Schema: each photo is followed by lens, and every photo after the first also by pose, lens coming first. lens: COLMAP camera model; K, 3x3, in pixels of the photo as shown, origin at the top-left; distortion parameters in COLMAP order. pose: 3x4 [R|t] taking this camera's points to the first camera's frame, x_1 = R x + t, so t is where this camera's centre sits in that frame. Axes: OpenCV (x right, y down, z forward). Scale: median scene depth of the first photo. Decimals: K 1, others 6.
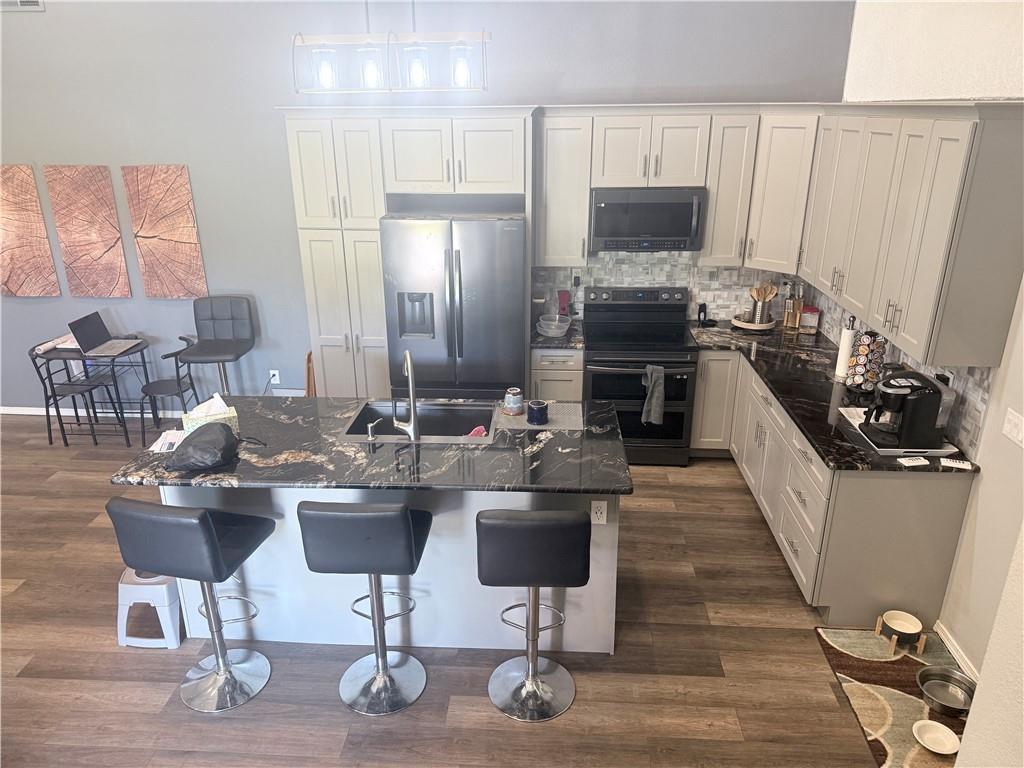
lens RADIAL K [[724.7, 0, 508.8], [0, 724.7, 393.5], [0, 0, 1]] dist [0.028198, -0.040297]
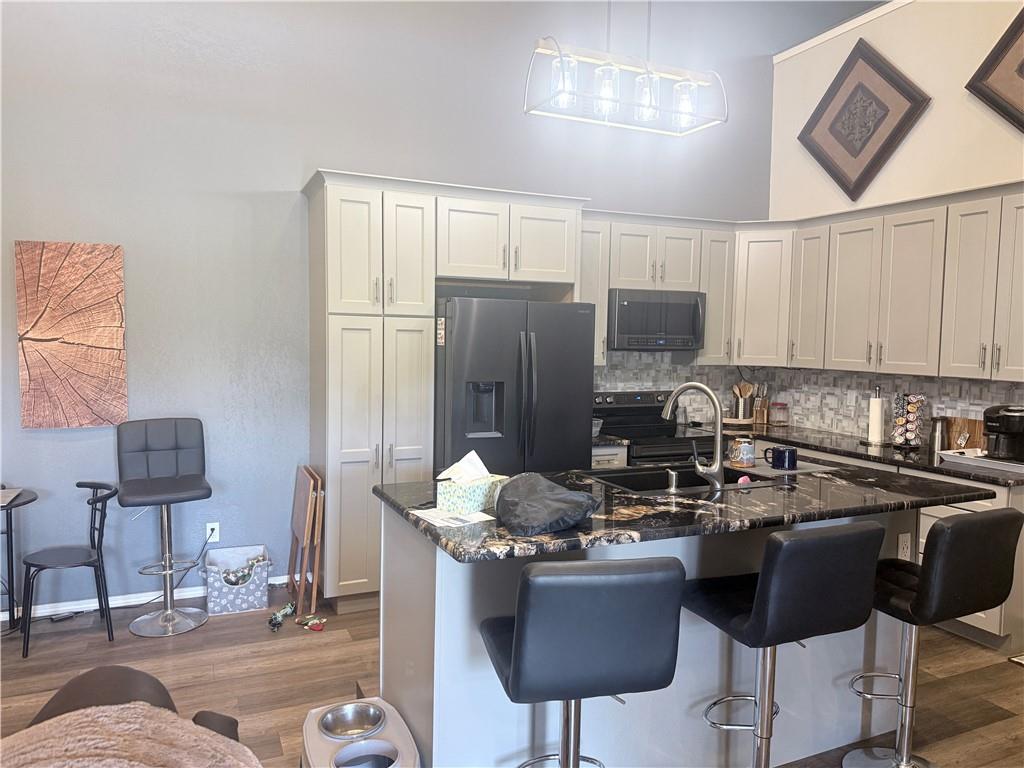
lens RADIAL K [[724.7, 0, 509.1], [0, 724.7, 382.5], [0, 0, 1]] dist [0.028198, -0.040297]
pose [[0.882225, -0.009942, 0.470722, -0.443440], [0.153257, 0.951393, -0.267140, 0.082125], [-0.445186, 0.307819, 0.840867, 0.232251]]
